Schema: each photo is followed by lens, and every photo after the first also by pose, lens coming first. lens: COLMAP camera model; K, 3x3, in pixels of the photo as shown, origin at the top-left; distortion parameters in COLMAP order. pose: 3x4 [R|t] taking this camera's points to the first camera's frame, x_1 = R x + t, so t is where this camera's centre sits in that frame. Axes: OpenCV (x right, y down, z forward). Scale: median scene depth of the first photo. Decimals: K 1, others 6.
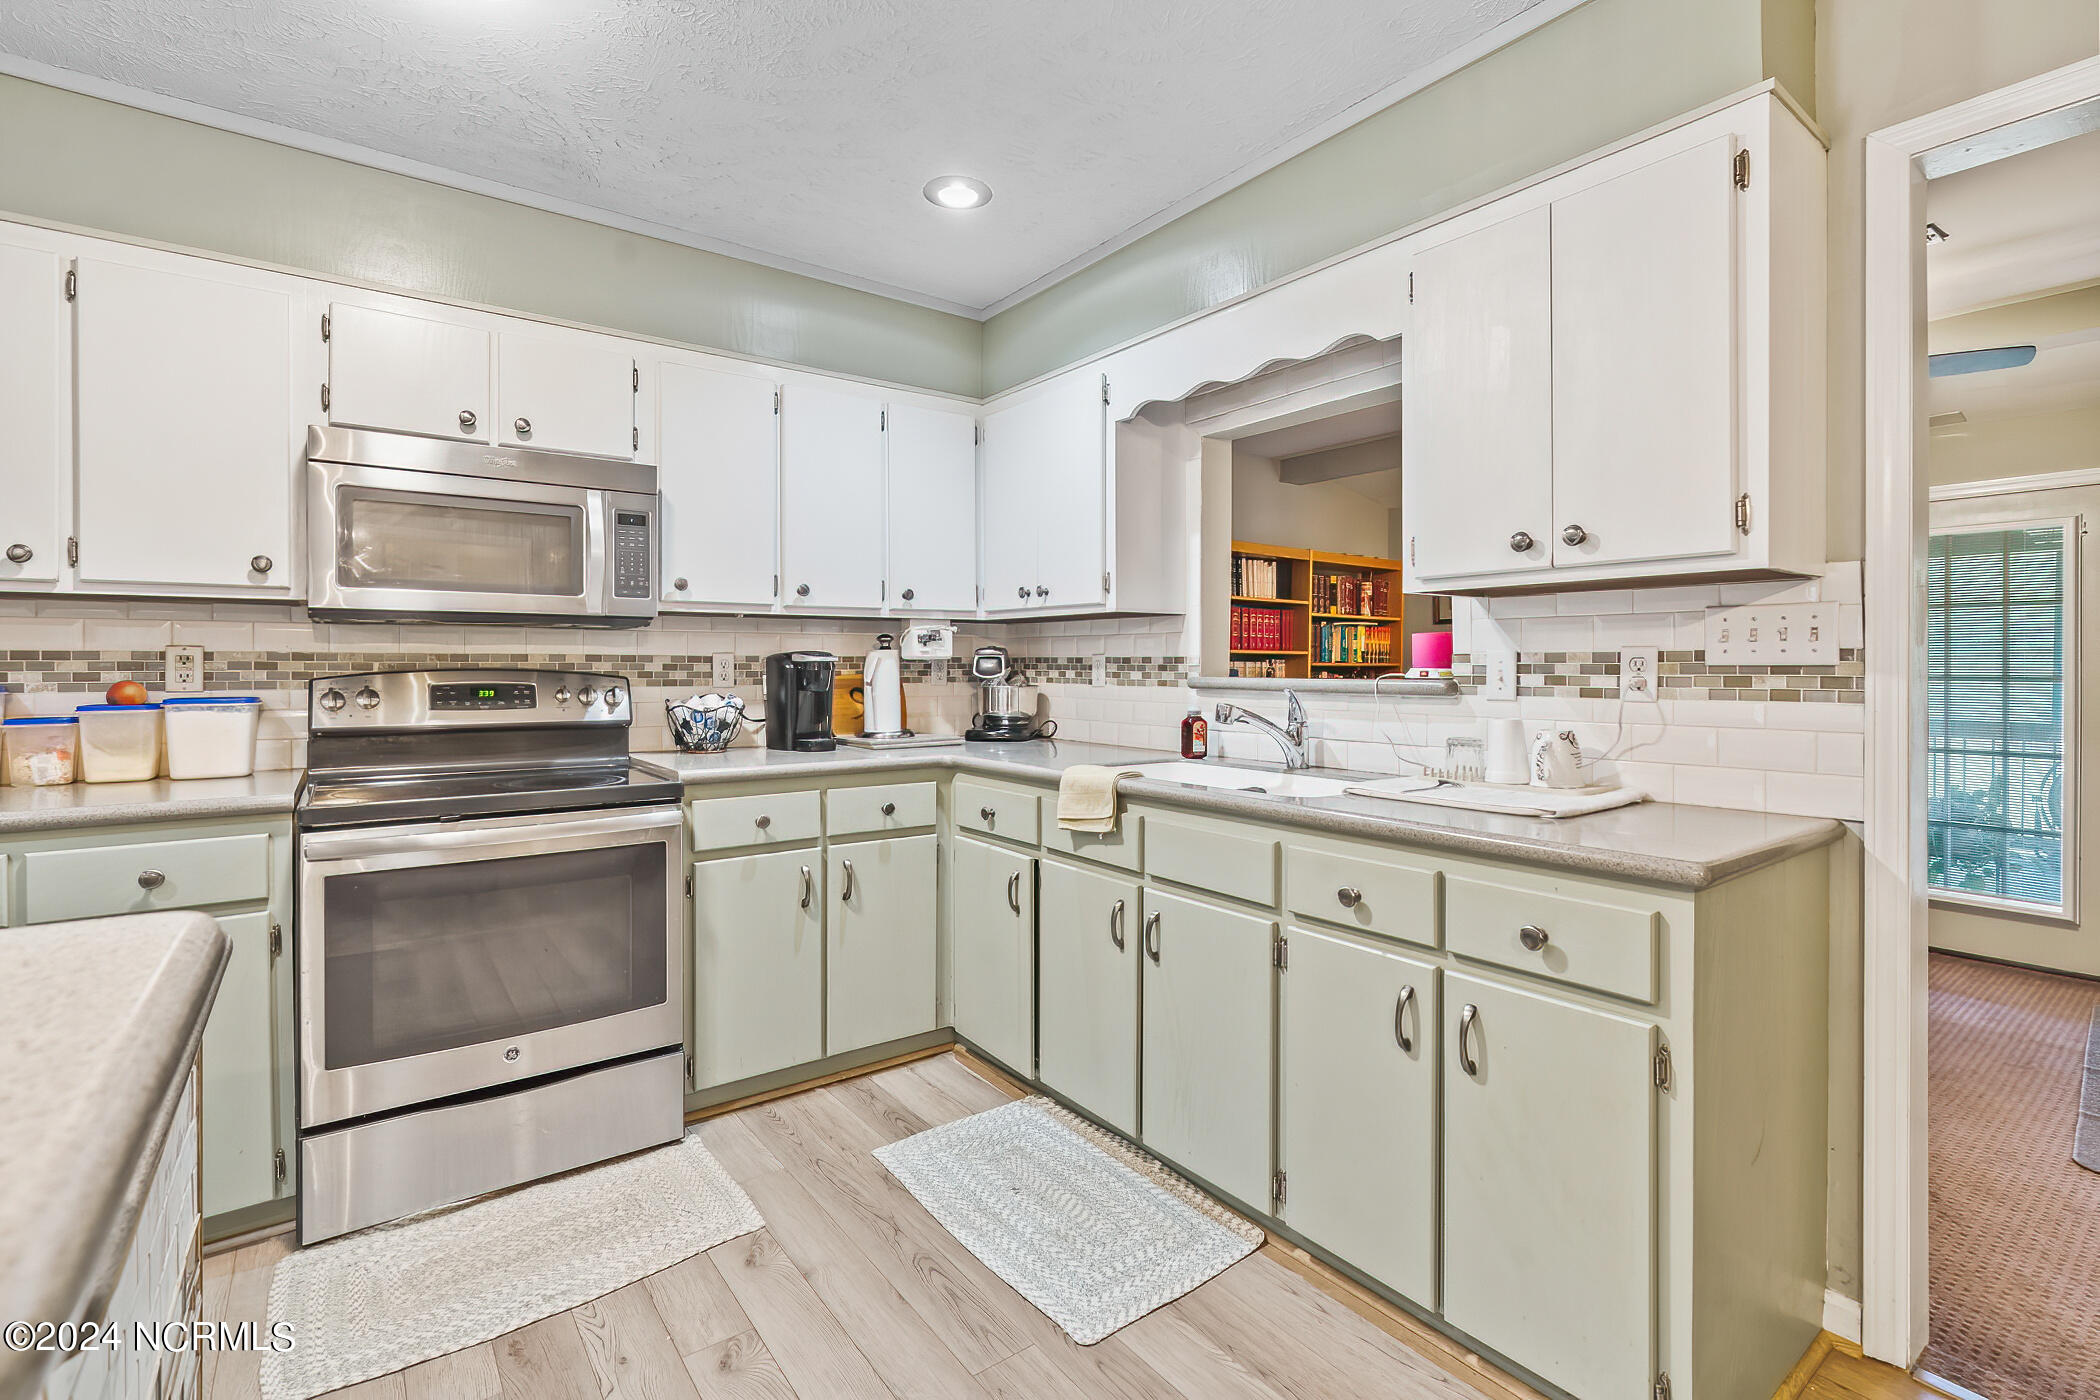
lens RADIAL K [[953.8, 0, 1048.0], [0, 953.8, 671.7], [0, 0, 1]] dist [-0.001459, 0.005183]
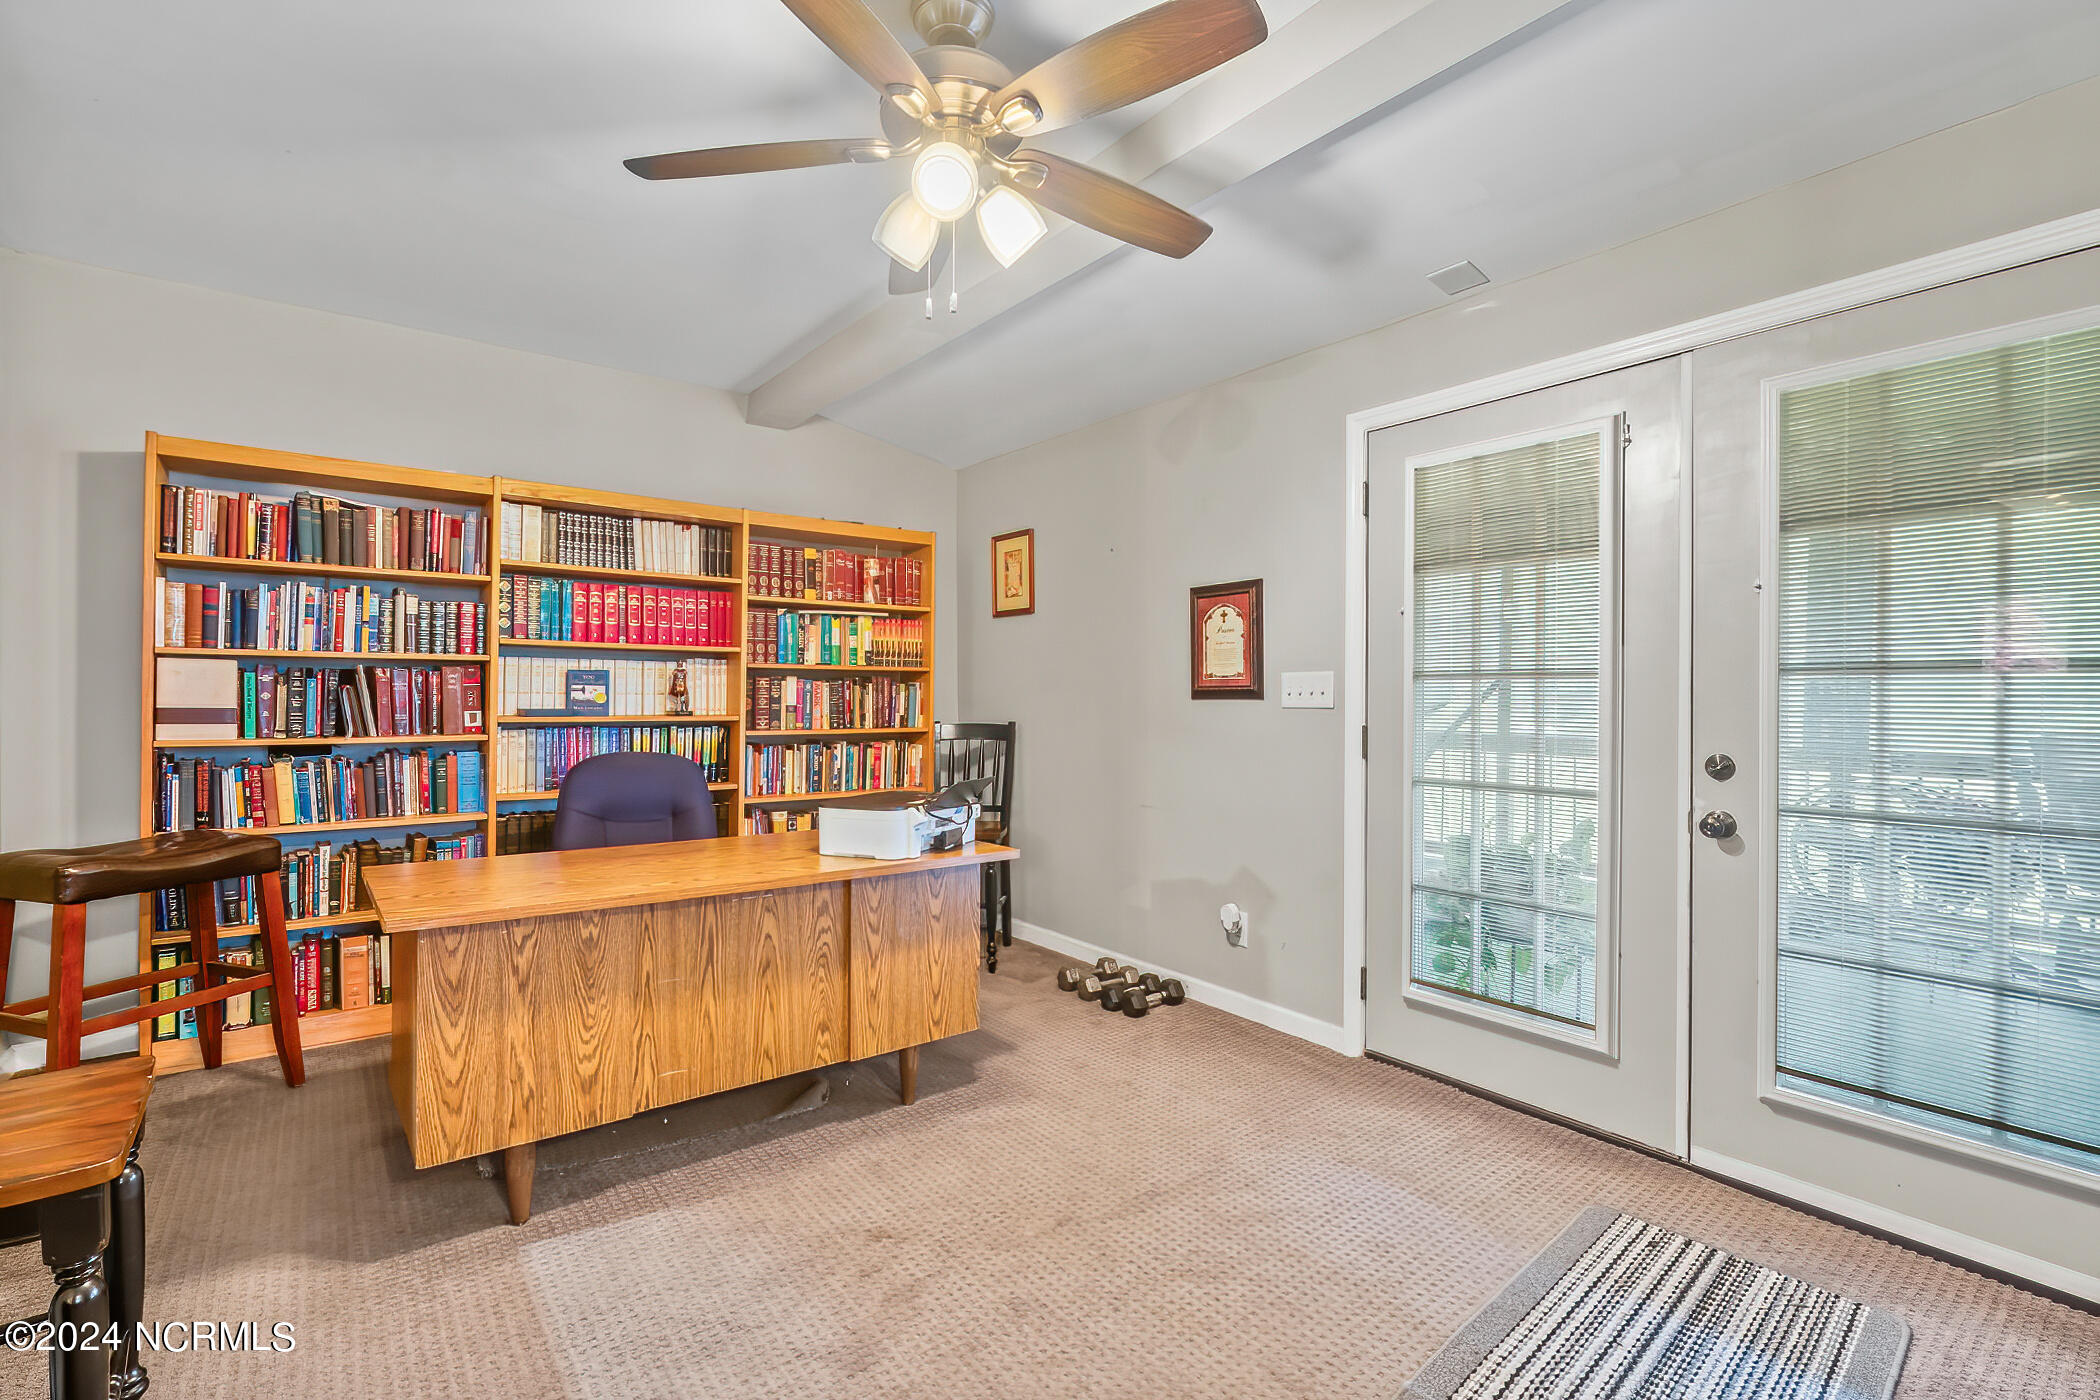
lens RADIAL K [[953.8, 0, 1048.0], [0, 953.8, 671.7], [0, 0, 1]] dist [-0.001459, 0.005183]
pose [[0.999793, -0.001452, 0.020292, 0.468182], [0.002131, 0.999437, -0.033482, 0.020851], [-0.020232, 0.033518, 0.999233, 0.255026]]
